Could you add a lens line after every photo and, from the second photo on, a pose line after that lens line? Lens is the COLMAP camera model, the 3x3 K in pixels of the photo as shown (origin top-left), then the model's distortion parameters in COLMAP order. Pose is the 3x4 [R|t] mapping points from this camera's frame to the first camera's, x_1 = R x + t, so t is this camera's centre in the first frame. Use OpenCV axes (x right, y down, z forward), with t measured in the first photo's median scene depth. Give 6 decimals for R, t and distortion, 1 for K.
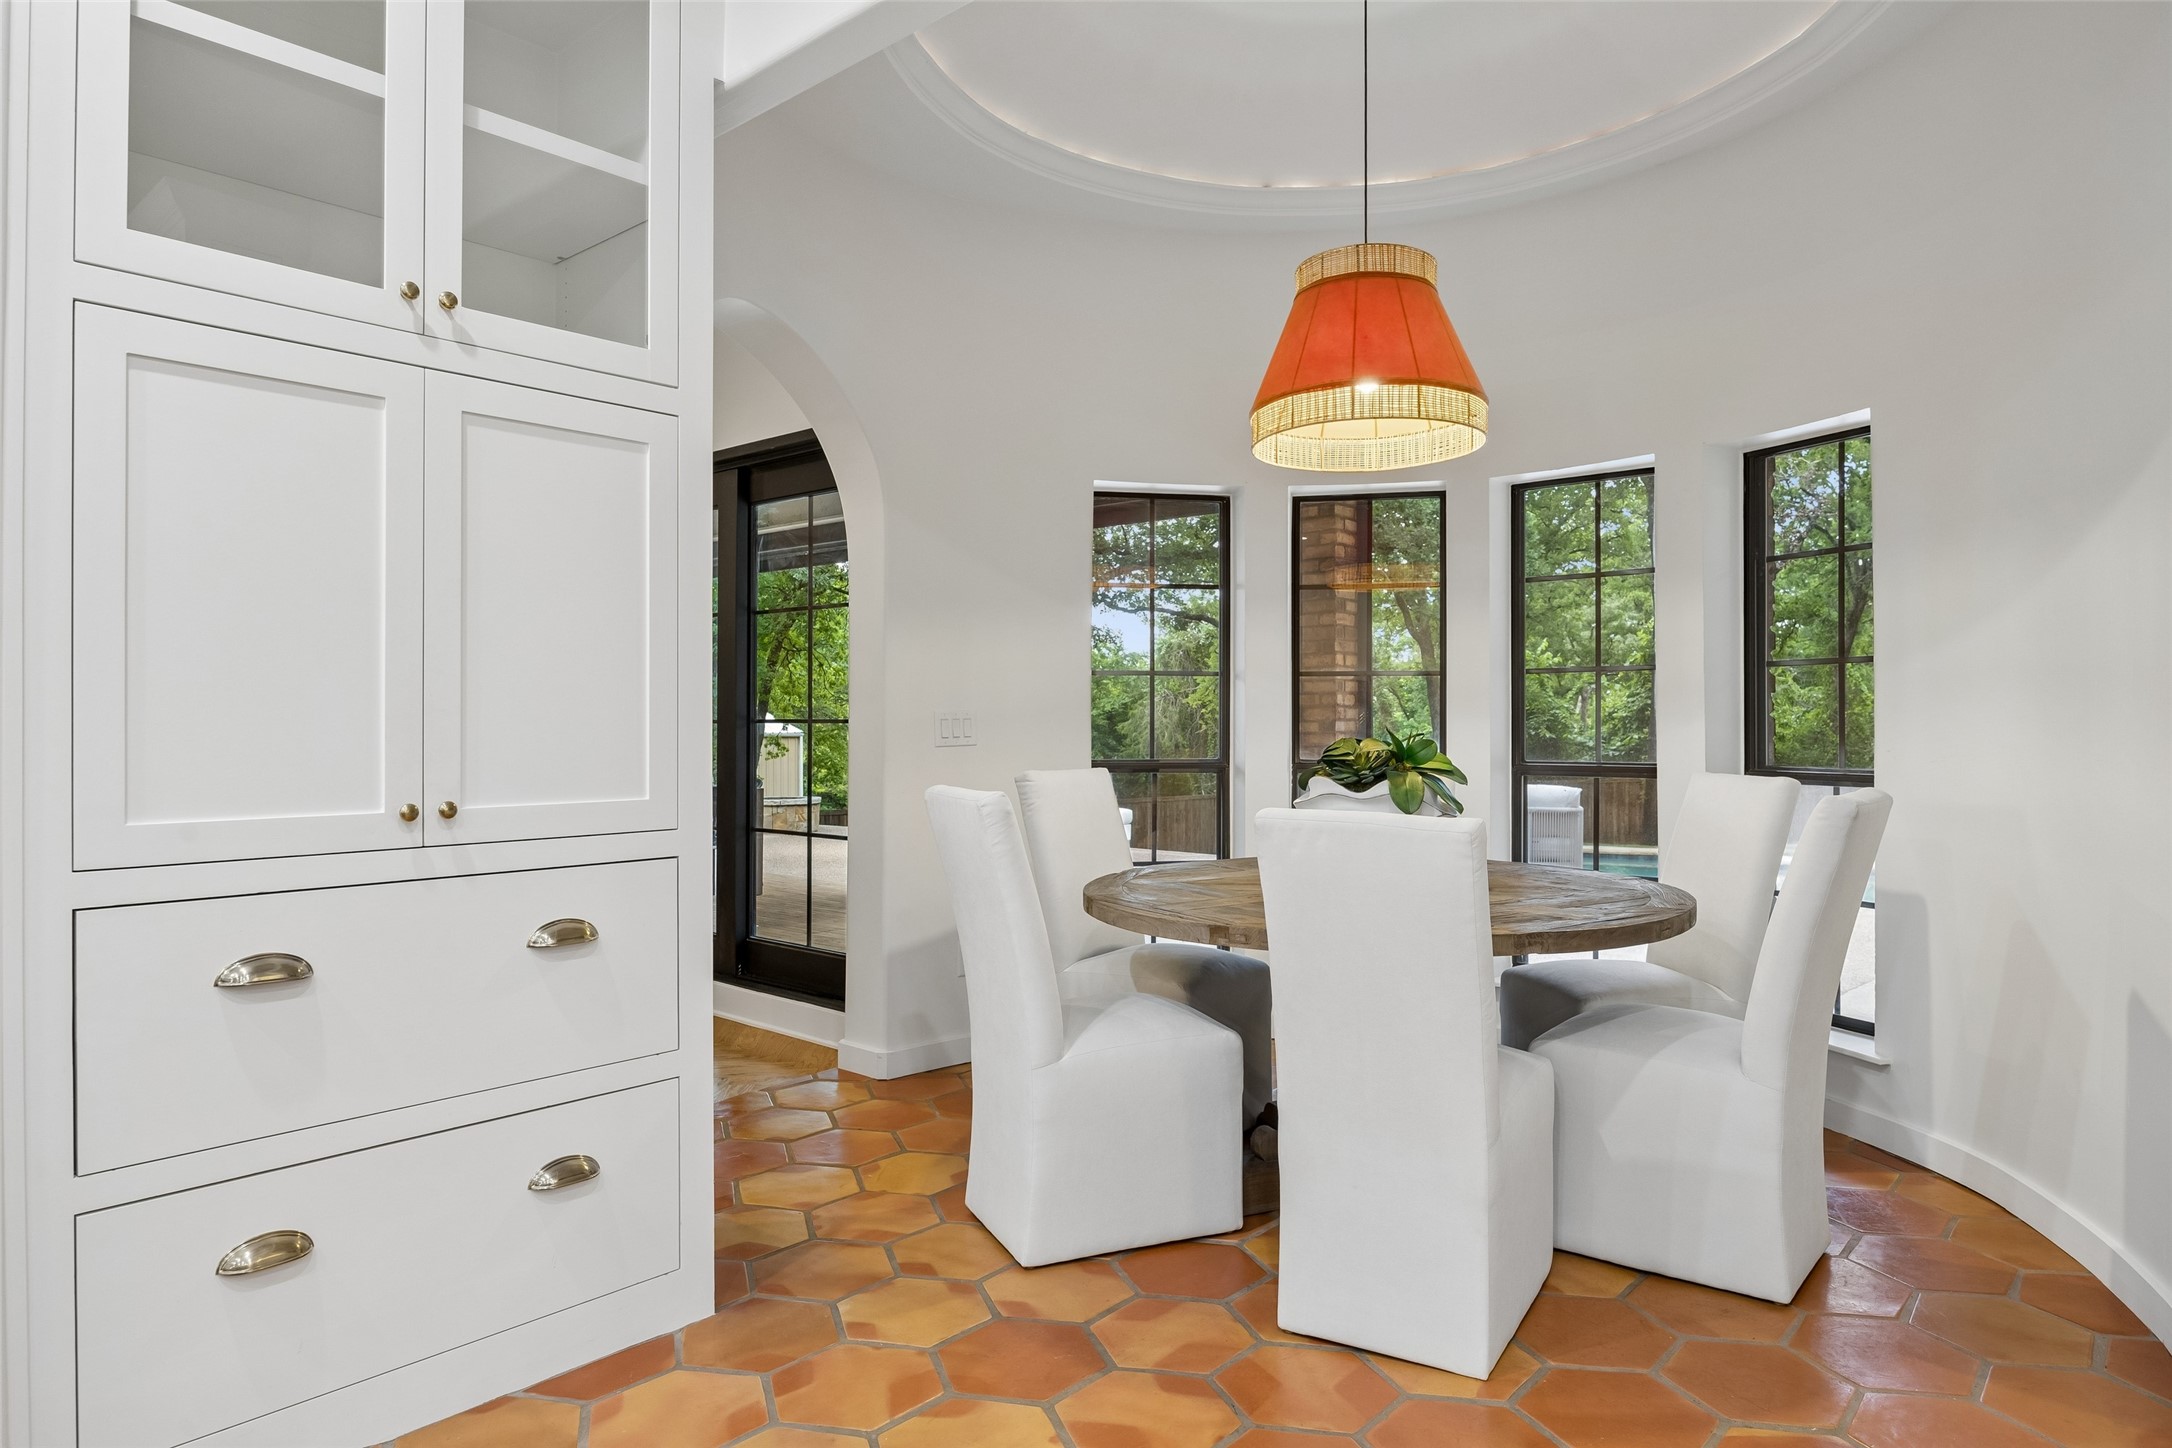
lens RADIAL K [[1281.2, 0, 1099.4], [0, 1281.2, 717.4], [0, 0, 1]] dist [-0.006750, 0.000877]
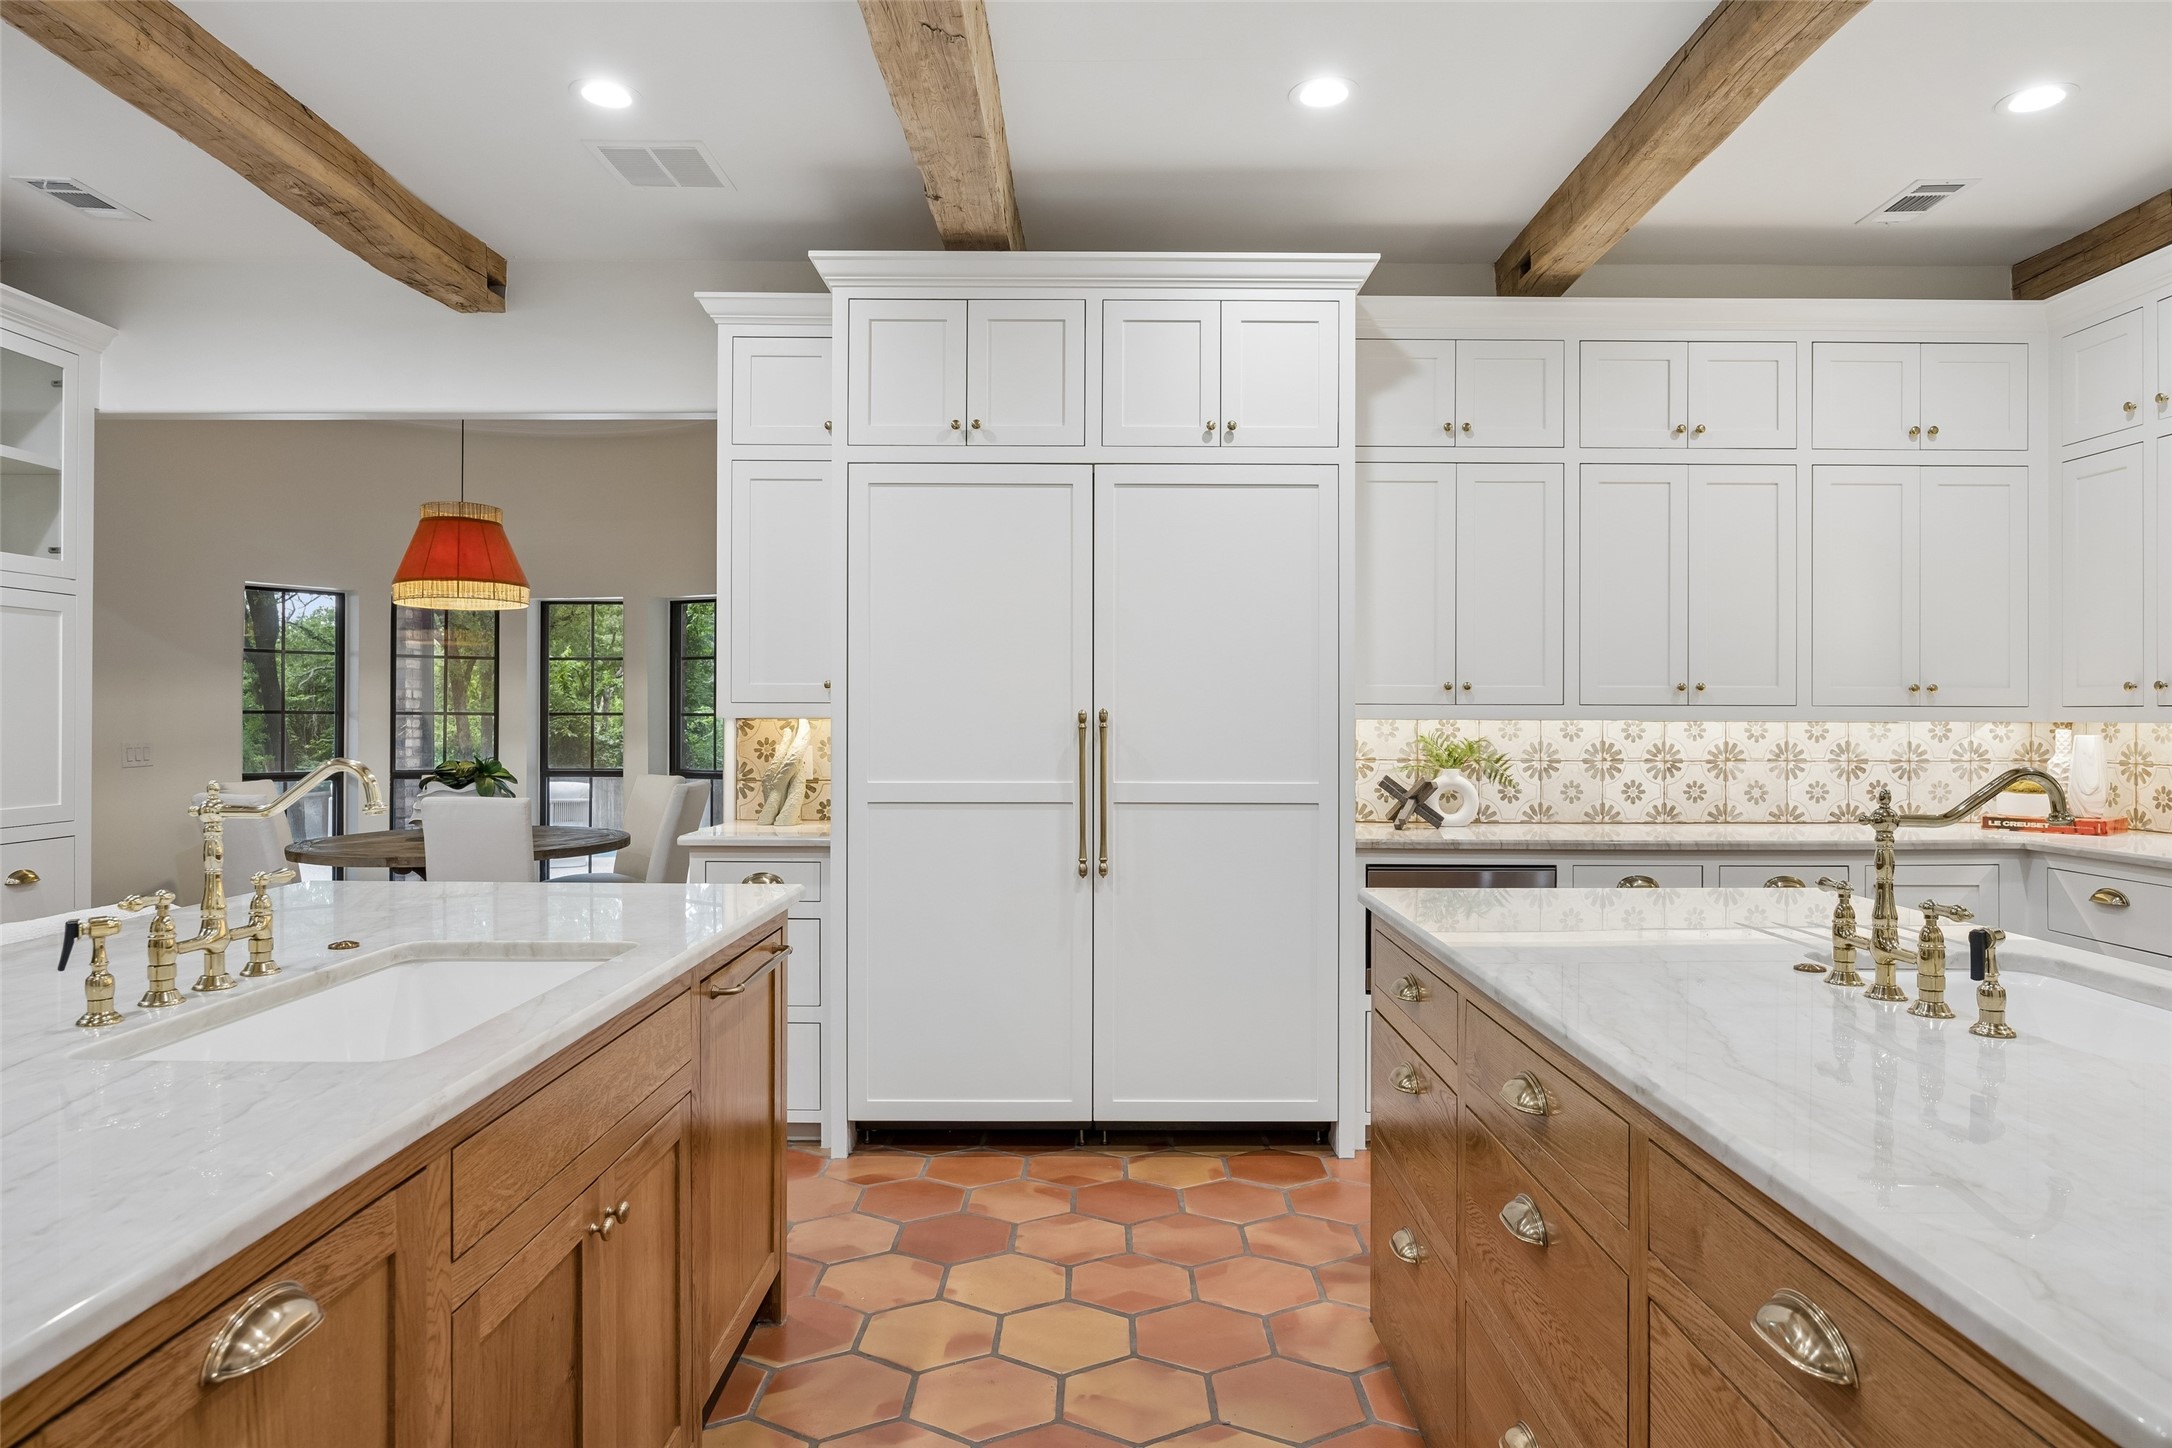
lens RADIAL K [[1281.2, 0, 1099.4], [0, 1281.2, 717.4], [0, 0, 1]] dist [-0.006750, 0.000877]
pose [[0.746898, 0.005420, 0.664916, -0.347803], [-0.008009, 0.999968, 0.000846, -0.057155], [-0.664890, -0.005957, 0.746918, -1.048886]]
